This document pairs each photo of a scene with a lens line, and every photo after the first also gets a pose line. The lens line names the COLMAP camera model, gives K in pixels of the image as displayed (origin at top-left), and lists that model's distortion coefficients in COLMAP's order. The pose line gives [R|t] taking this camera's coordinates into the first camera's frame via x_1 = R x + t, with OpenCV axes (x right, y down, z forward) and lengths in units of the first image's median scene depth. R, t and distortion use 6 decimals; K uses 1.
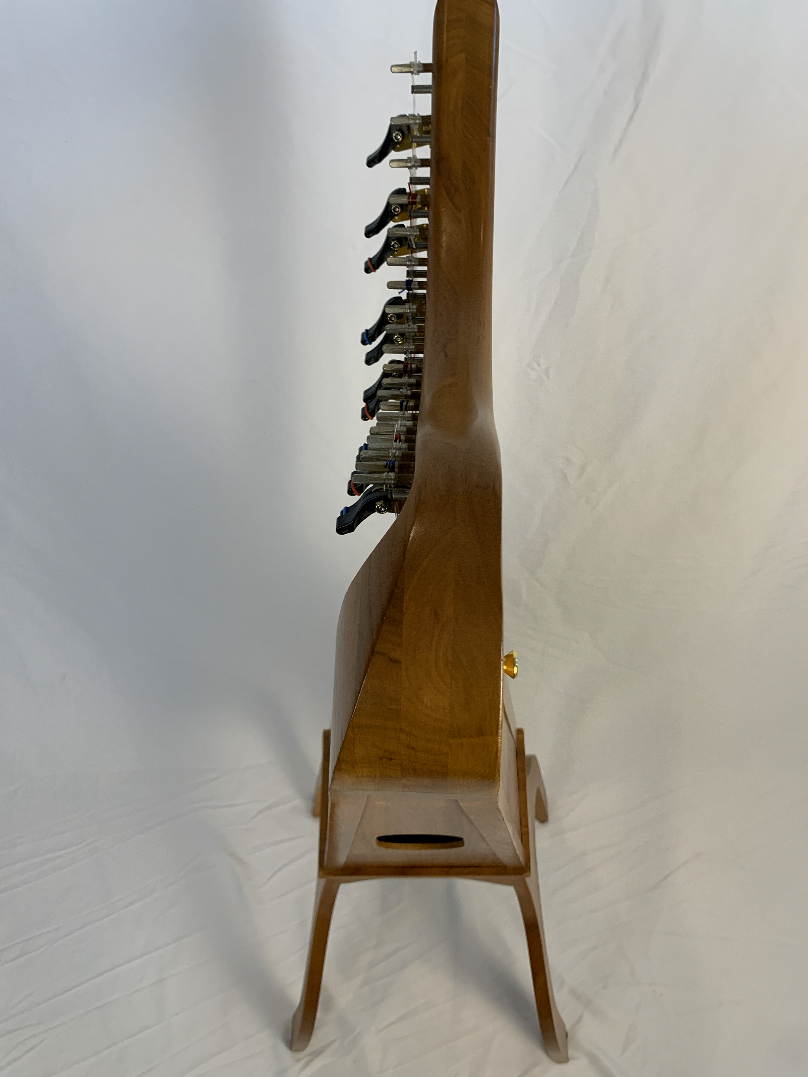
lens RADIAL K [[865.0, 0, 403.8], [0, 865.0, 538.0], [0, 0, 1]] dist [-0.028285, 0.012236]
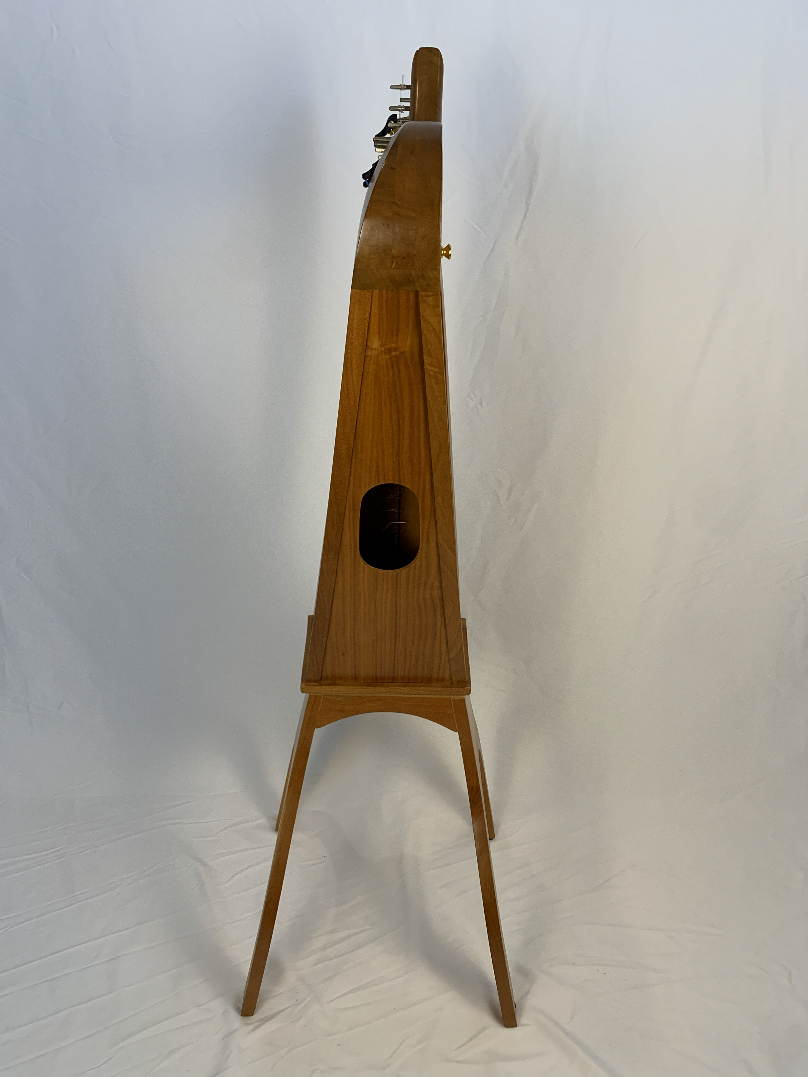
lens RADIAL K [[865.0, 0, 406.8], [0, 865.0, 540.2], [0, 0, 1]] dist [-0.028285, 0.012236]
pose [[0.998031, 0.044343, 0.044366, -0.007764], [-0.020771, 0.901017, -0.433286, 0.536136], [-0.059188, 0.431511, 0.900164, -0.149354]]
